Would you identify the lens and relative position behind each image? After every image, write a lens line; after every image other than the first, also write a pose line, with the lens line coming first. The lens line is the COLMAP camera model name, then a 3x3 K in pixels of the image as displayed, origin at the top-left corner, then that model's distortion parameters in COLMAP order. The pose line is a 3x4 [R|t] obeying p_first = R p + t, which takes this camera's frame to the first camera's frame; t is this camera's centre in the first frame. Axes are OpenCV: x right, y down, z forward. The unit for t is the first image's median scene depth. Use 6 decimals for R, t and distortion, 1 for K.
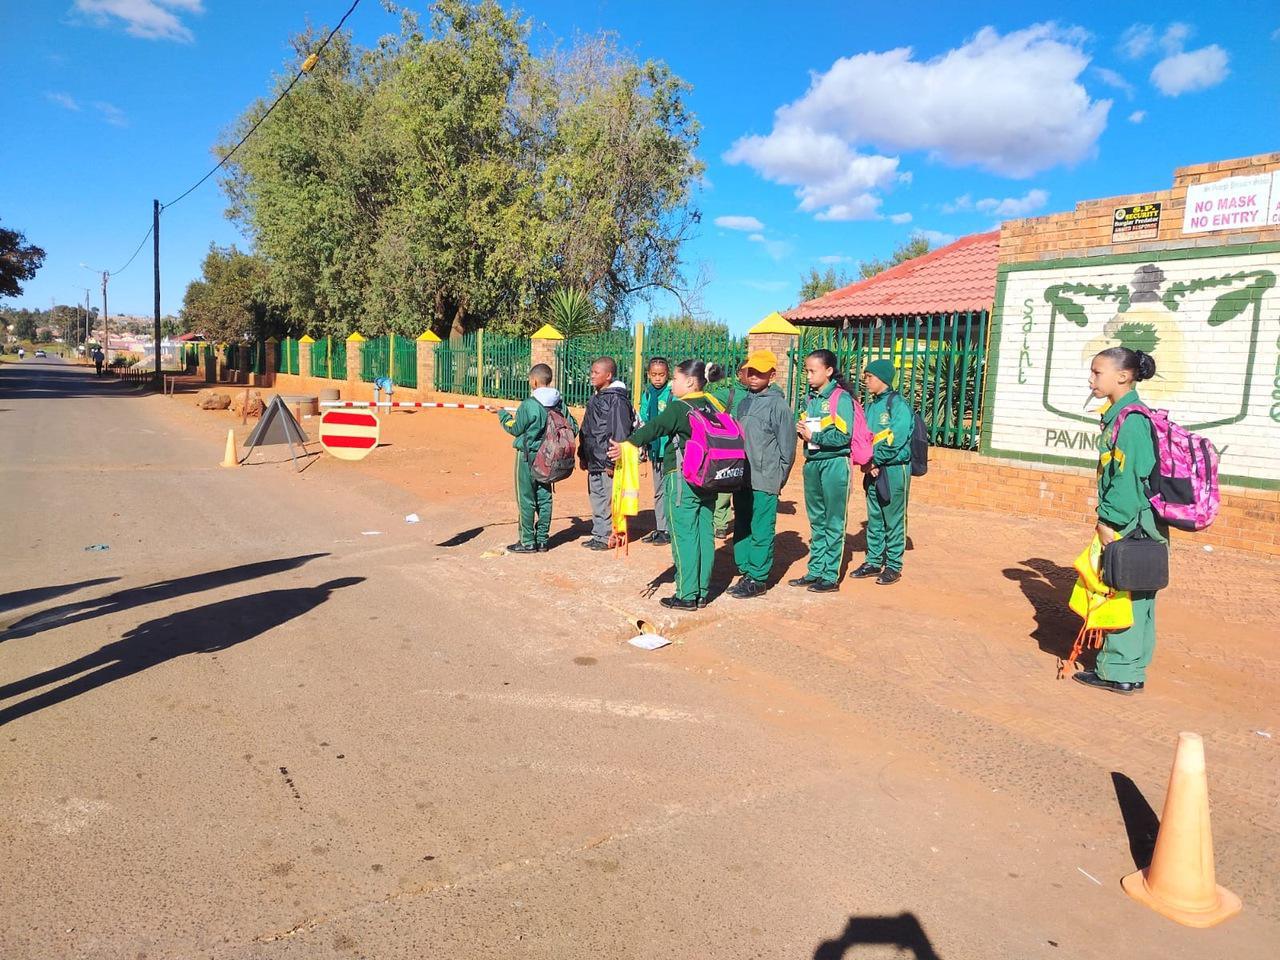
lens RADIAL K [[885.2, 0, 640.0], [0, 885.2, 480.0], [0, 0, 1]] dist [0.068599, -0.068589]
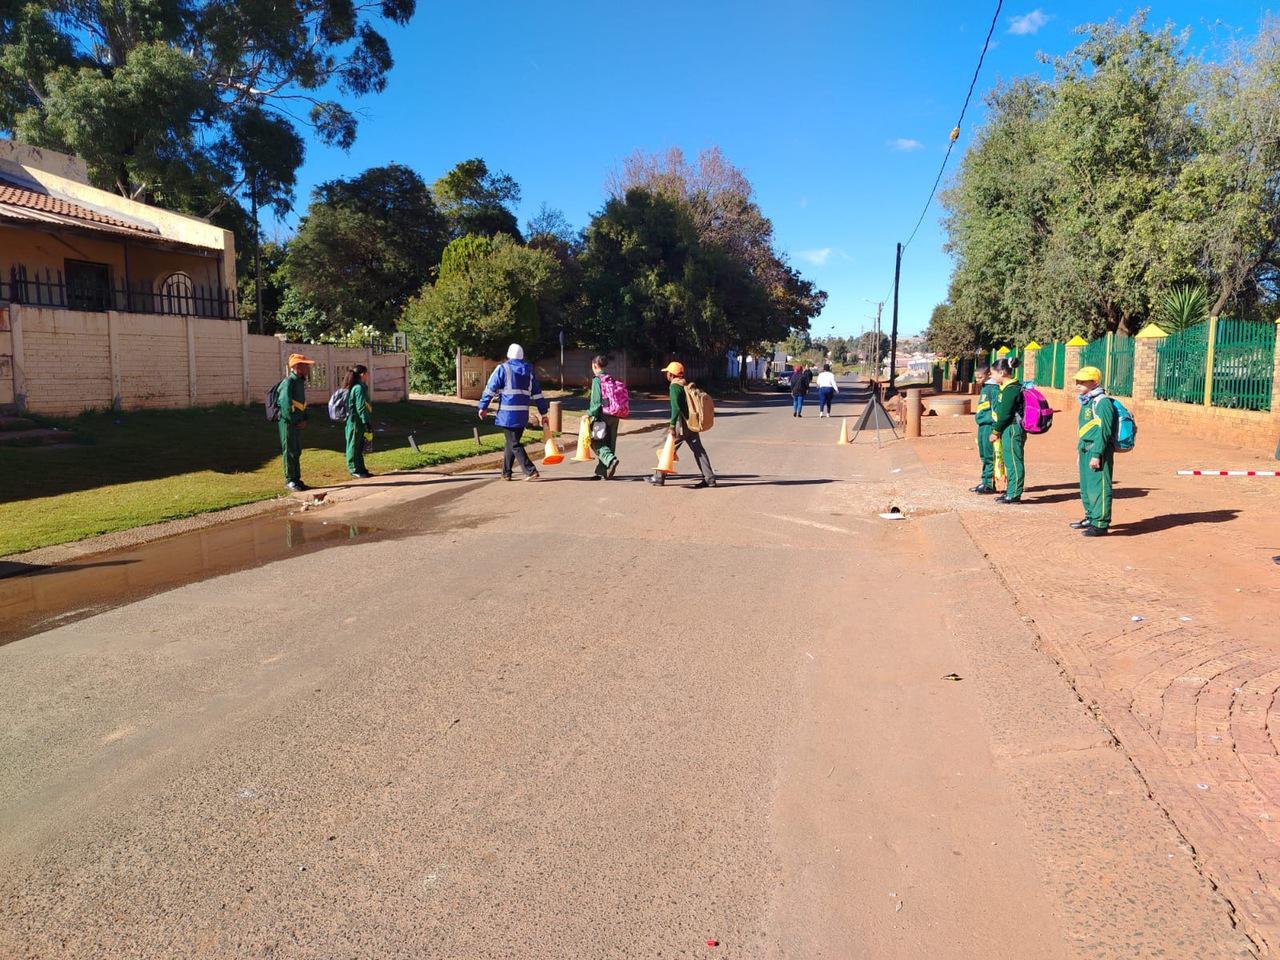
lens RADIAL K [[890.6, 0, 637.8], [0, 890.6, 474.5], [0, 0, 1]] dist [0.062071, -0.066813]
pose [[0.681776, 0.044475, -0.730208, 0.227739], [-0.058466, 0.998270, 0.006214, 0.026944], [0.729221, 0.038456, 0.683197, -0.144468]]
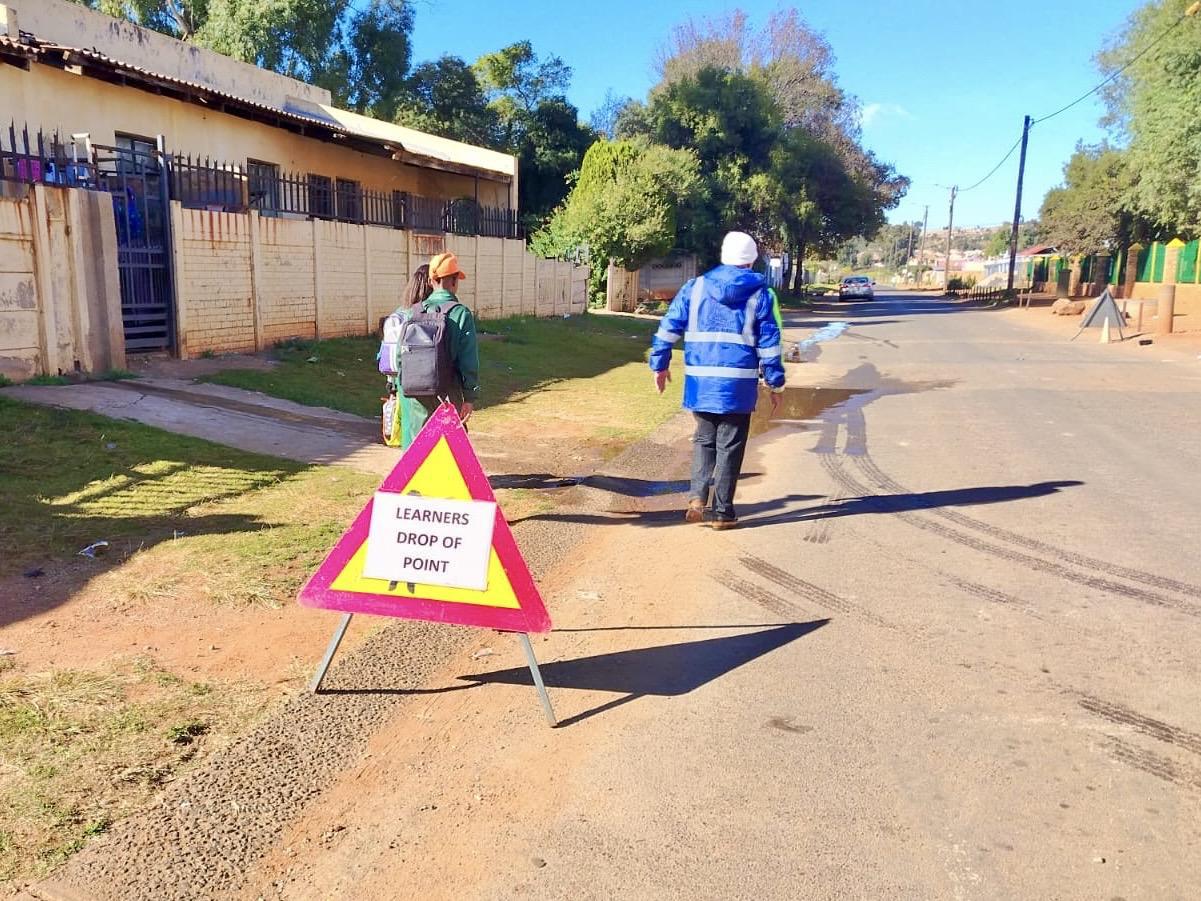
lens RADIAL K [[1109.0, 0, 387.9], [0, 1109.0, 531.5], [0, 0, 1]] dist [0.056036, -0.056247]
pose [[0.567241, 0.123196, -0.814285, 0.261320], [-0.051374, 0.992116, 0.114312, 0.083965], [0.821948, -0.023009, 0.569098, -0.600122]]
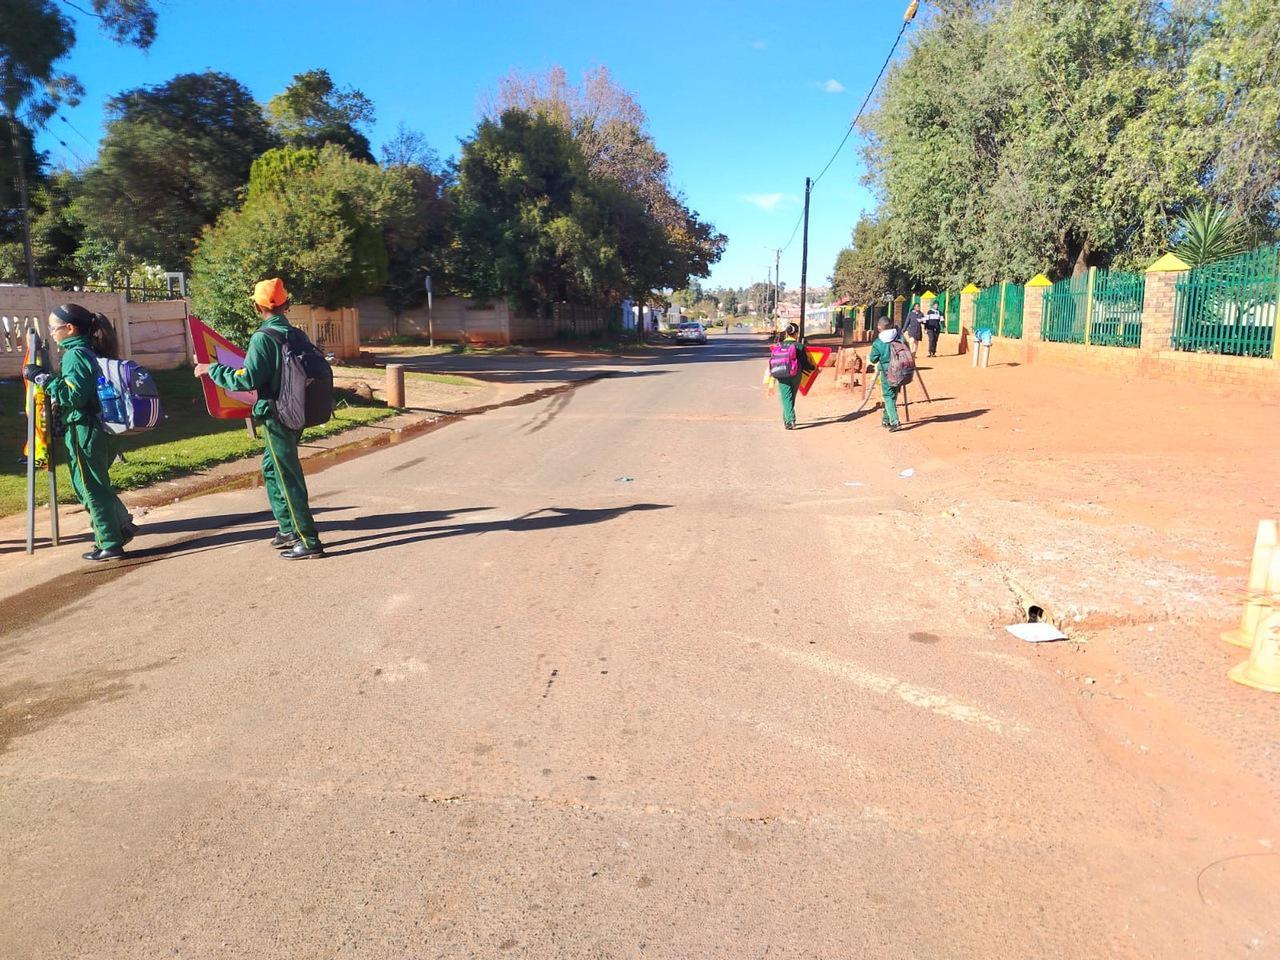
lens RADIAL K [[890.6, 0, 637.8], [0, 890.6, 474.5], [0, 0, 1]] dist [0.062071, -0.066813]
pose [[0.763541, 0.059645, -0.643000, 0.059134], [-0.033675, 0.998048, 0.052591, 0.001498], [0.644881, -0.018502, 0.764059, 0.031145]]
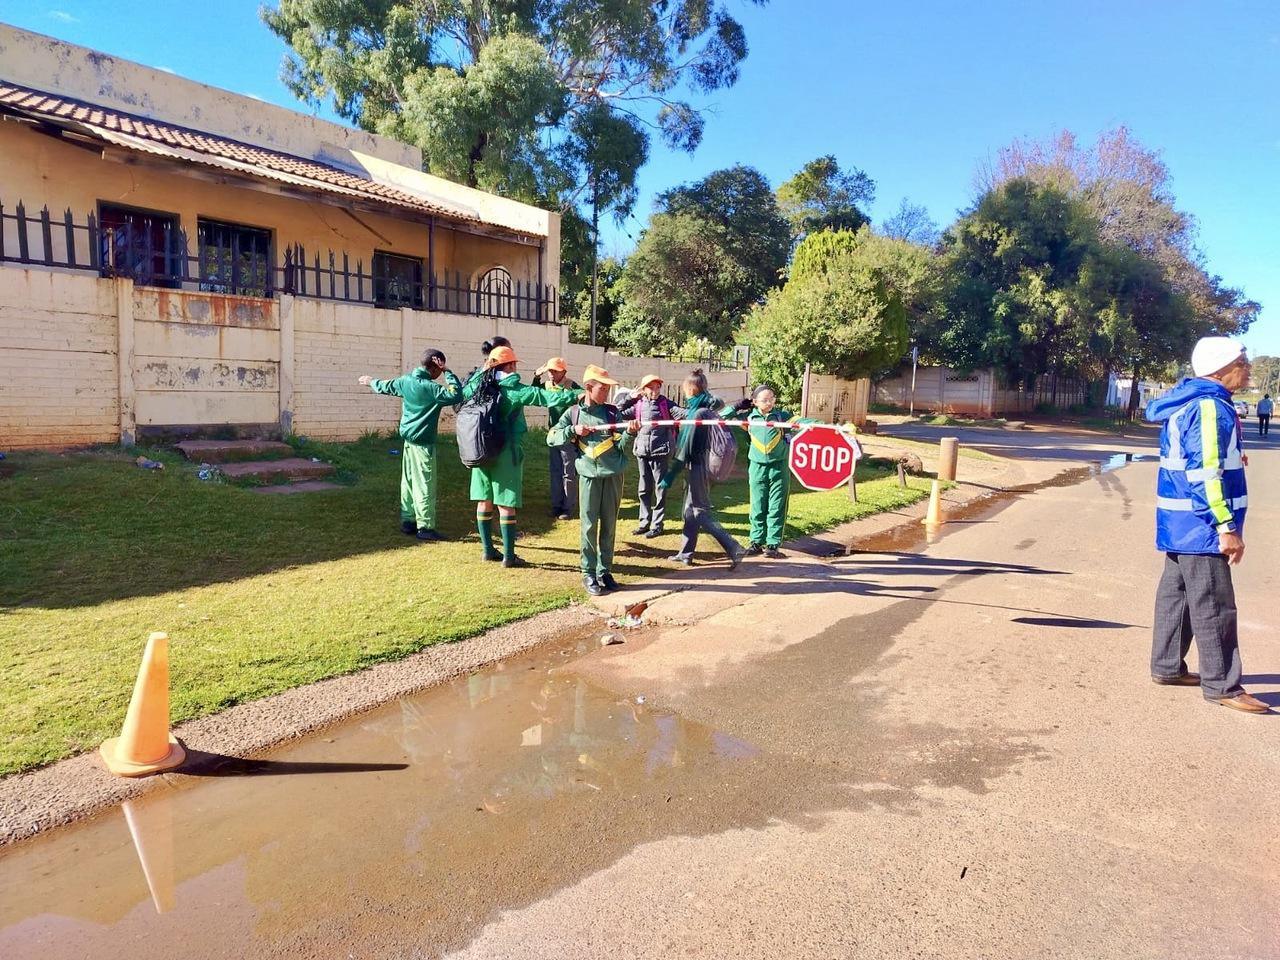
lens RADIAL K [[879.0, 0, 636.6], [0, 879.0, 491.0], [0, 0, 1]] dist [0.060284, -0.060952]
pose [[0.390360, 0.079076, -0.917260, 0.008429], [-0.118552, 0.992327, 0.035095, 0.005243], [0.912997, 0.095043, 0.396740, -0.051192]]
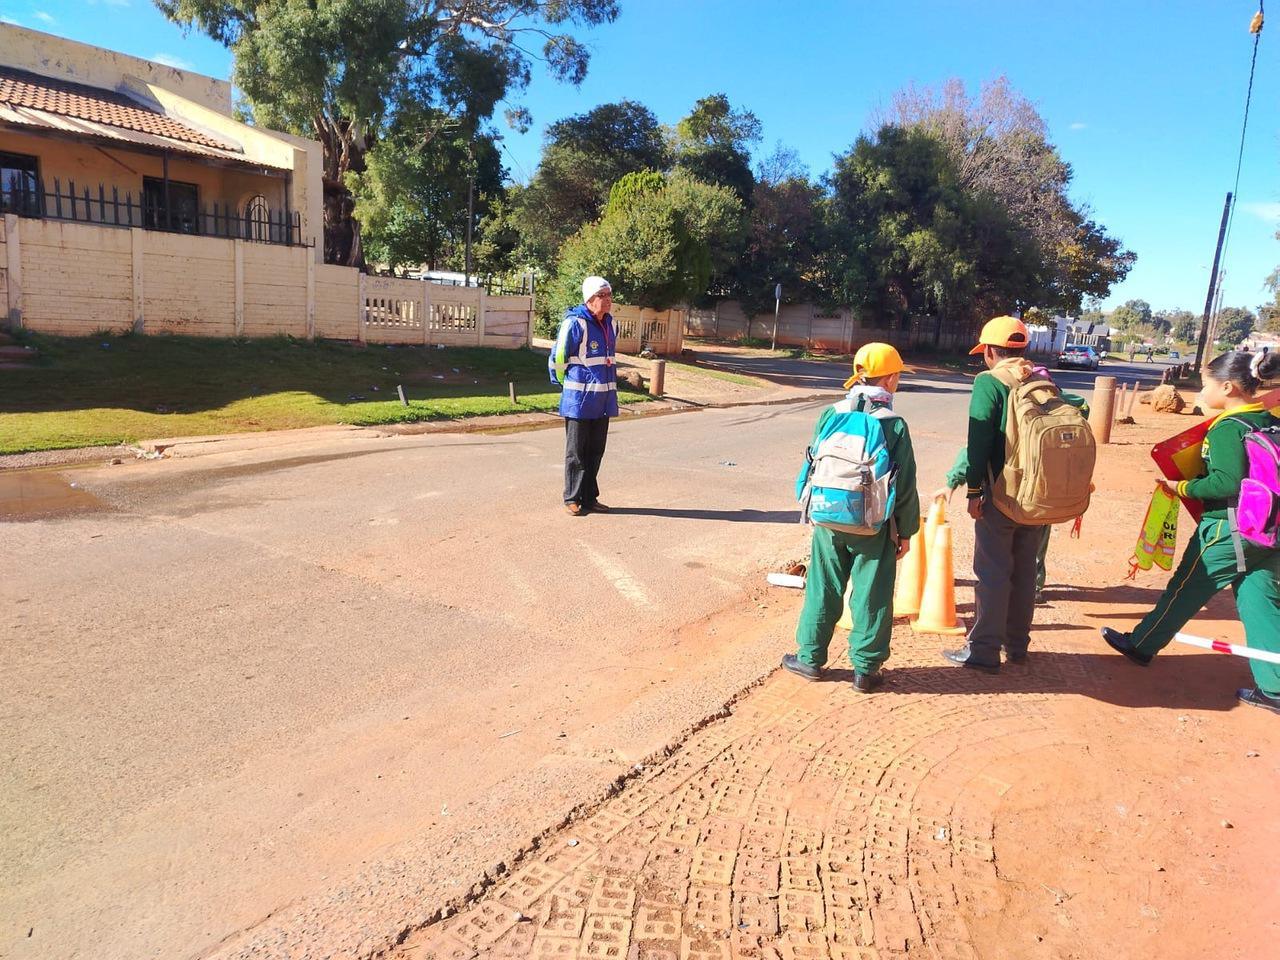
lens RADIAL K [[890.6, 0, 637.8], [0, 890.6, 474.5], [0, 0, 1]] dist [0.062071, -0.066813]
pose [[0.413615, 0.142293, -0.899264, 0.209993], [-0.150438, 0.984816, 0.086636, -0.003667], [0.897937, 0.099449, 0.428741, 0.078955]]
